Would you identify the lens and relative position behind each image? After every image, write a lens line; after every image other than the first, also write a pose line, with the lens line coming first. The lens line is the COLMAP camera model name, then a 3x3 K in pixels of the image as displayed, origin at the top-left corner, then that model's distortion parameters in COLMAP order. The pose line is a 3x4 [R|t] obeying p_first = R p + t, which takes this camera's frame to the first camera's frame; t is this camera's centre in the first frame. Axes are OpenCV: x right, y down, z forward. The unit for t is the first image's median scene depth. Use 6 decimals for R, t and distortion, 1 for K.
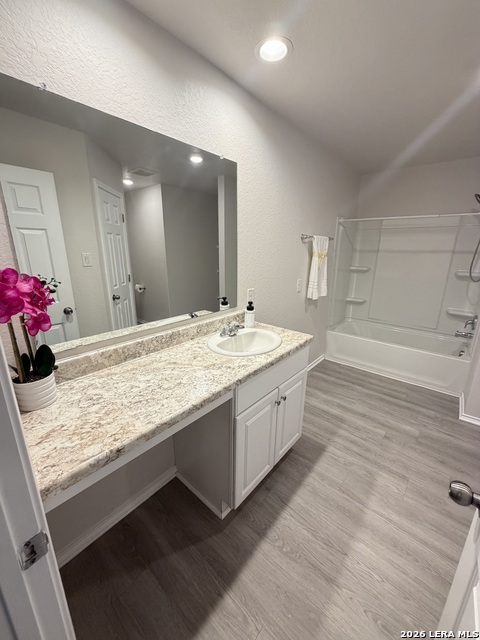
lens RADIAL K [[257.0, 0, 238.6], [0, 257.0, 317.3], [0, 0, 1]] dist [0.000000, -0.000256]
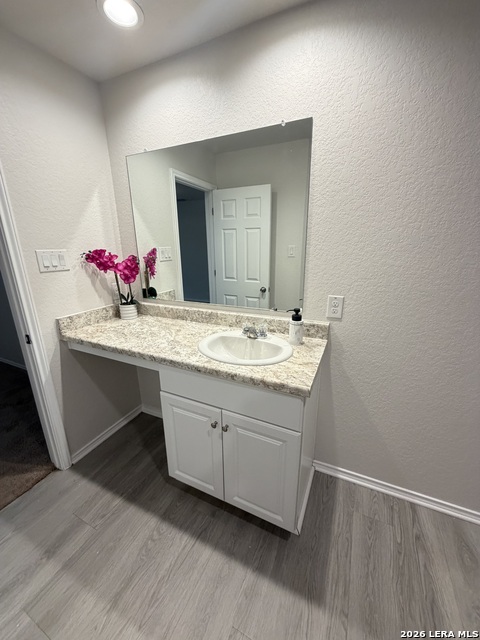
lens RADIAL K [[257.0, 0, 243.1], [0, 257.0, 318.2], [0, 0, 1]] dist [0.000000, -0.000256]
pose [[0.265435, 0.256477, -0.929389, 1.054647], [-0.239219, 0.951344, 0.194214, -0.214363], [0.933980, 0.170776, 0.313874, 0.948988]]
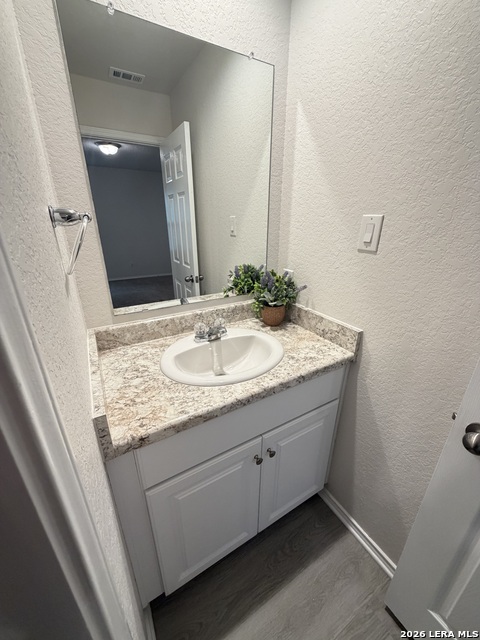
lens RADIAL K [[257.0, 0, 238.2], [0, 257.0, 317.9], [0, 0, 1]] dist [0.000000, -0.000256]
pose [[0.941756, 0.115284, -0.315920, 0.045153], [-0.079325, 0.989050, 0.124453, -0.016652], [0.326808, -0.092144, 0.940588, 0.199642]]
